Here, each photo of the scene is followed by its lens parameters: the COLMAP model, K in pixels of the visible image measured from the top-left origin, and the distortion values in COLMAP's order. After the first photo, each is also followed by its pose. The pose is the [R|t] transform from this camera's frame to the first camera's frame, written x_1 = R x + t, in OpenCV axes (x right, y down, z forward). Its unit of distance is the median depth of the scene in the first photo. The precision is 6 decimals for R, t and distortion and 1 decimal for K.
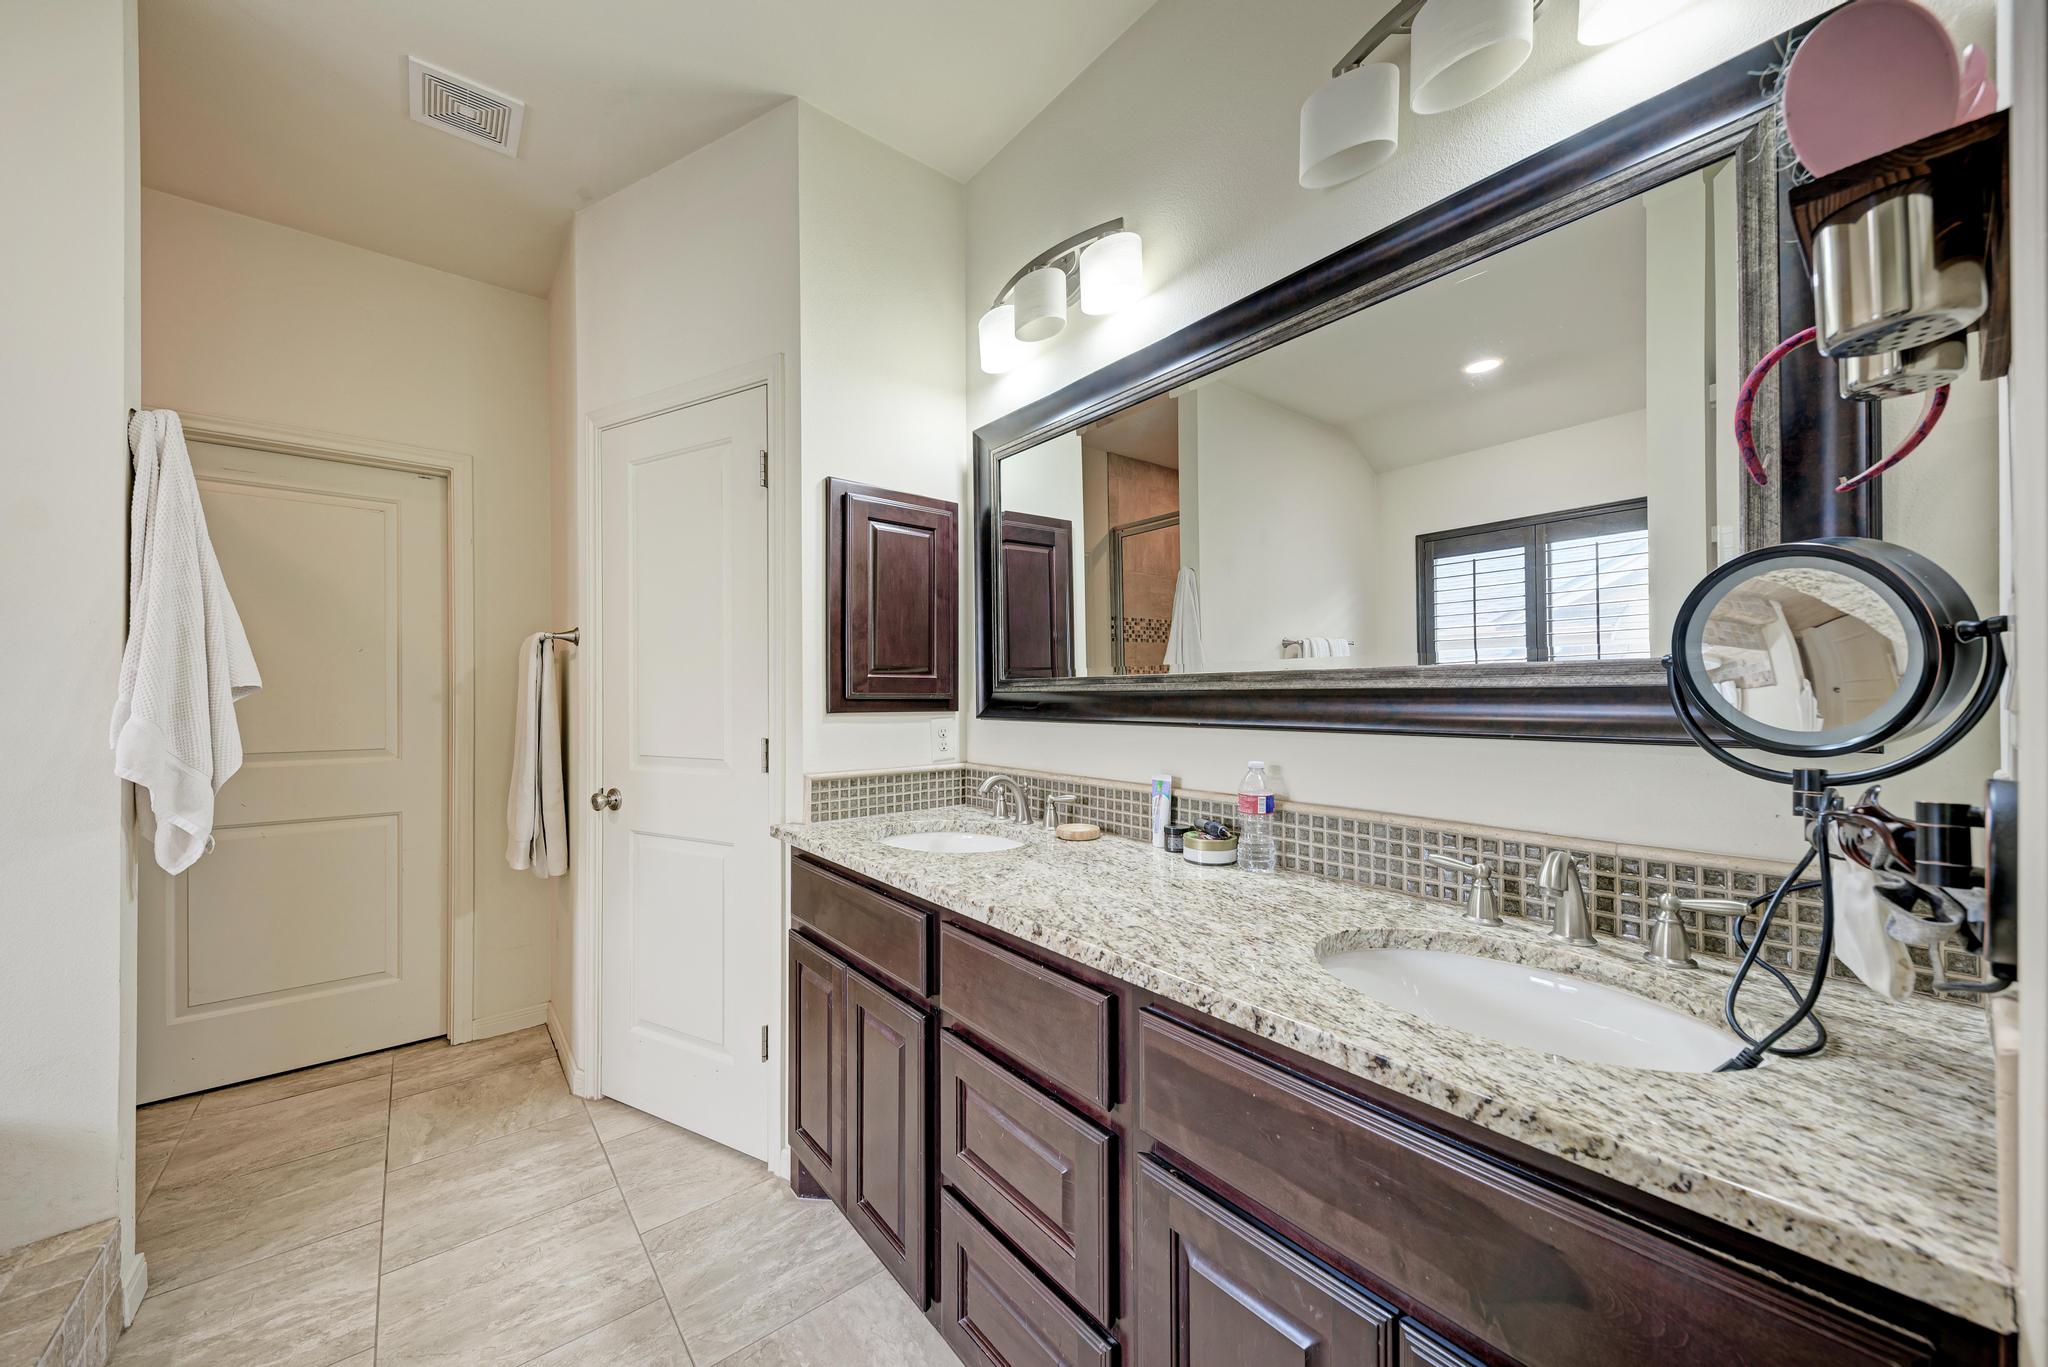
lens RADIAL K [[736.7, 0, 1025.8], [0, 736.7, 696.6], [0, 0, 1]] dist [0.016090, -0.006921]
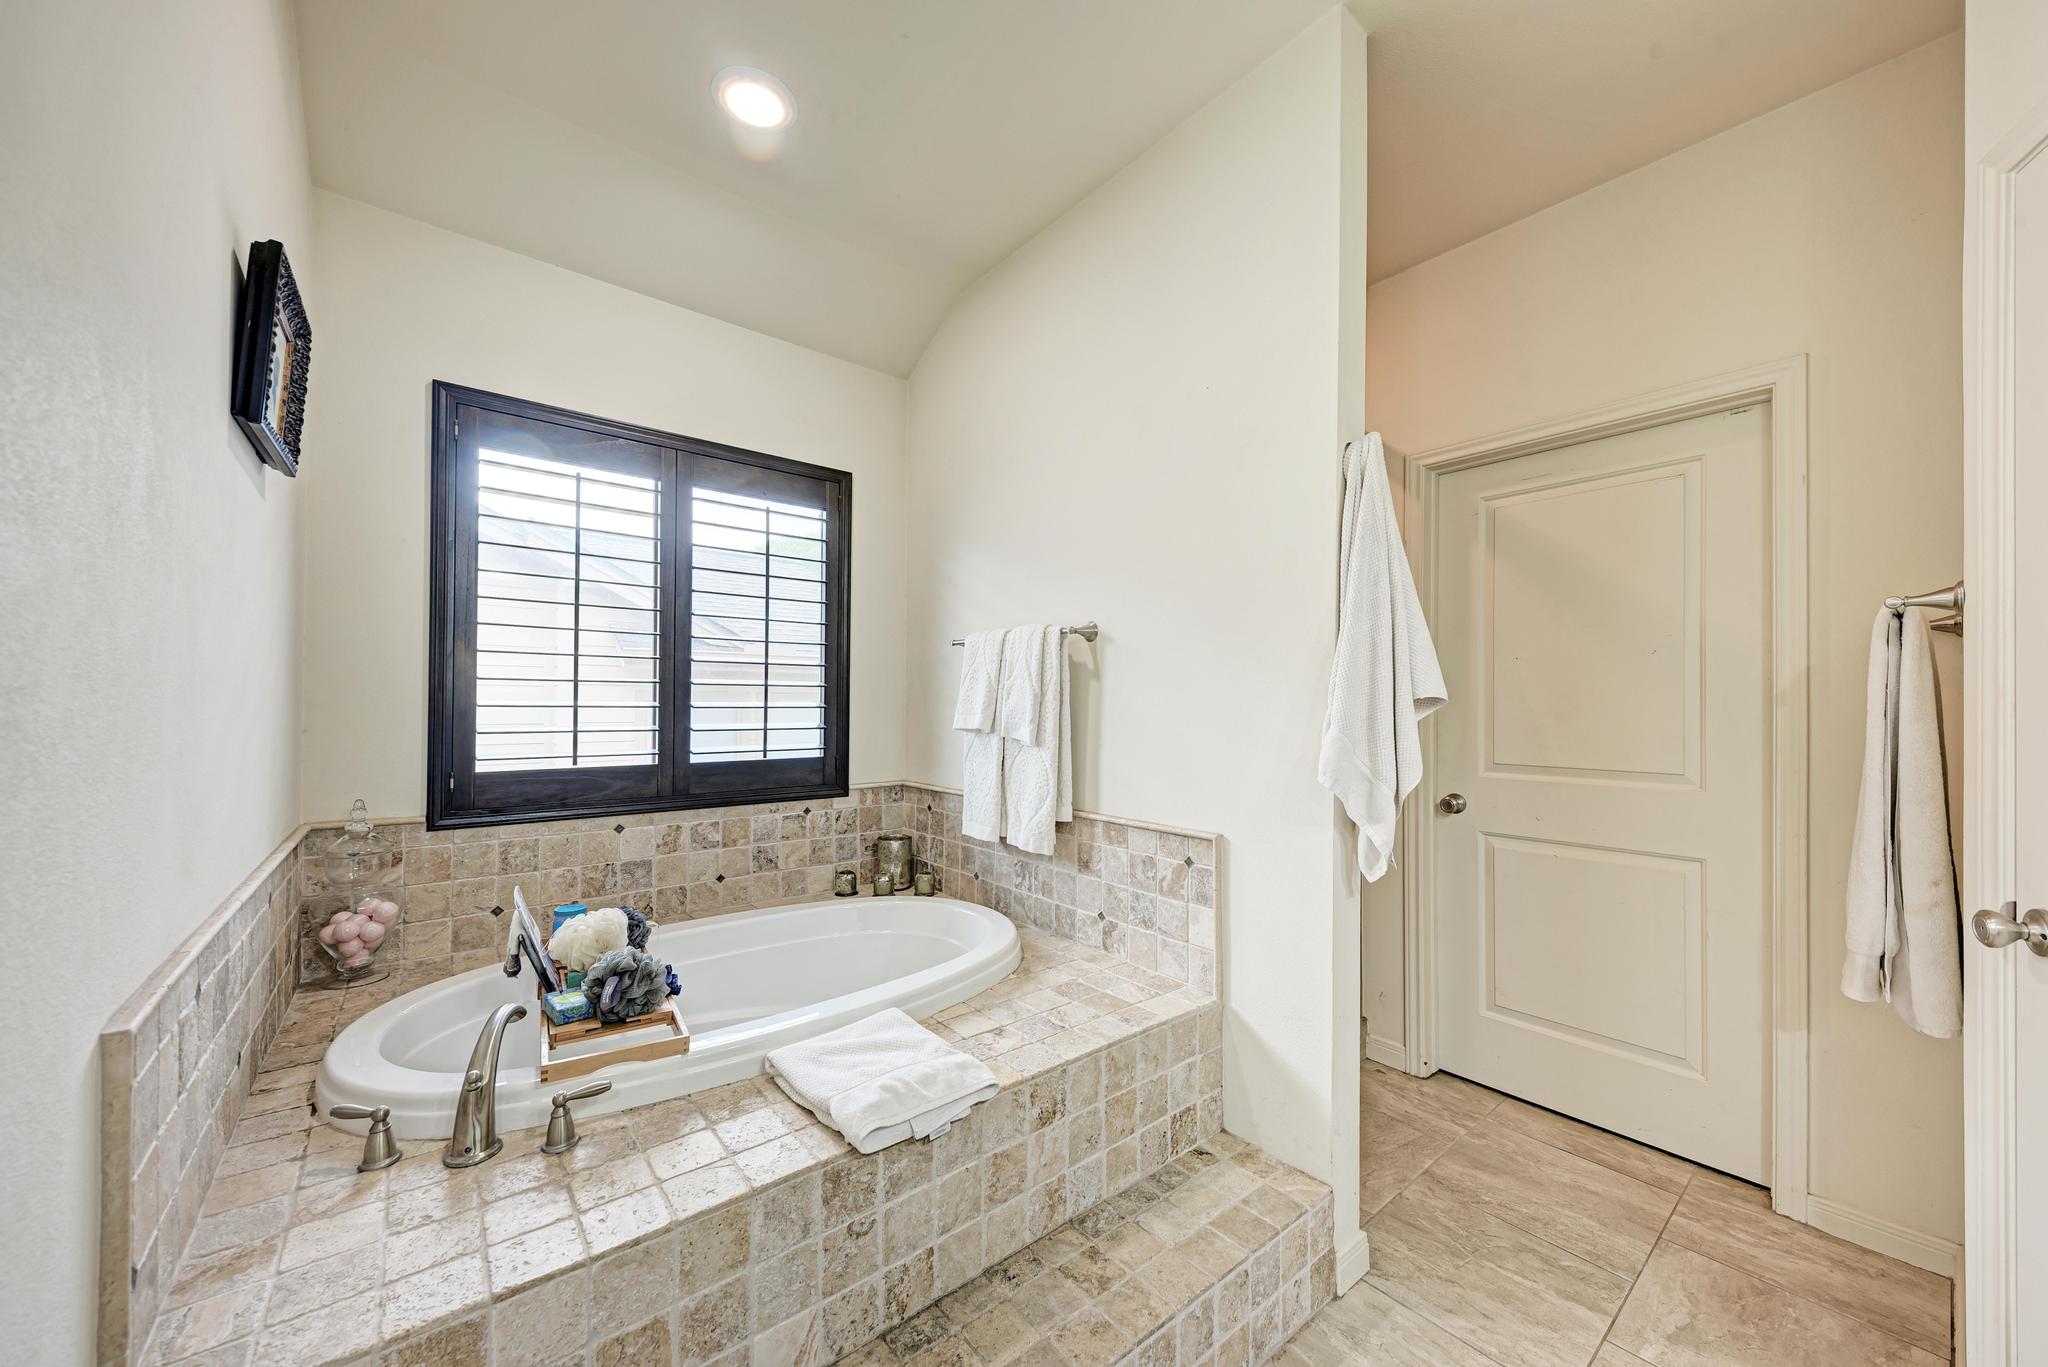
lens RADIAL K [[736.7, 0, 1025.8], [0, 736.7, 696.6], [0, 0, 1]] dist [0.016090, -0.006921]
pose [[-0.003290, -0.007053, -0.999970, -0.082295], [-0.003844, 0.999968, -0.007040, -0.004757], [0.999987, 0.003821, -0.003317, 0.345993]]
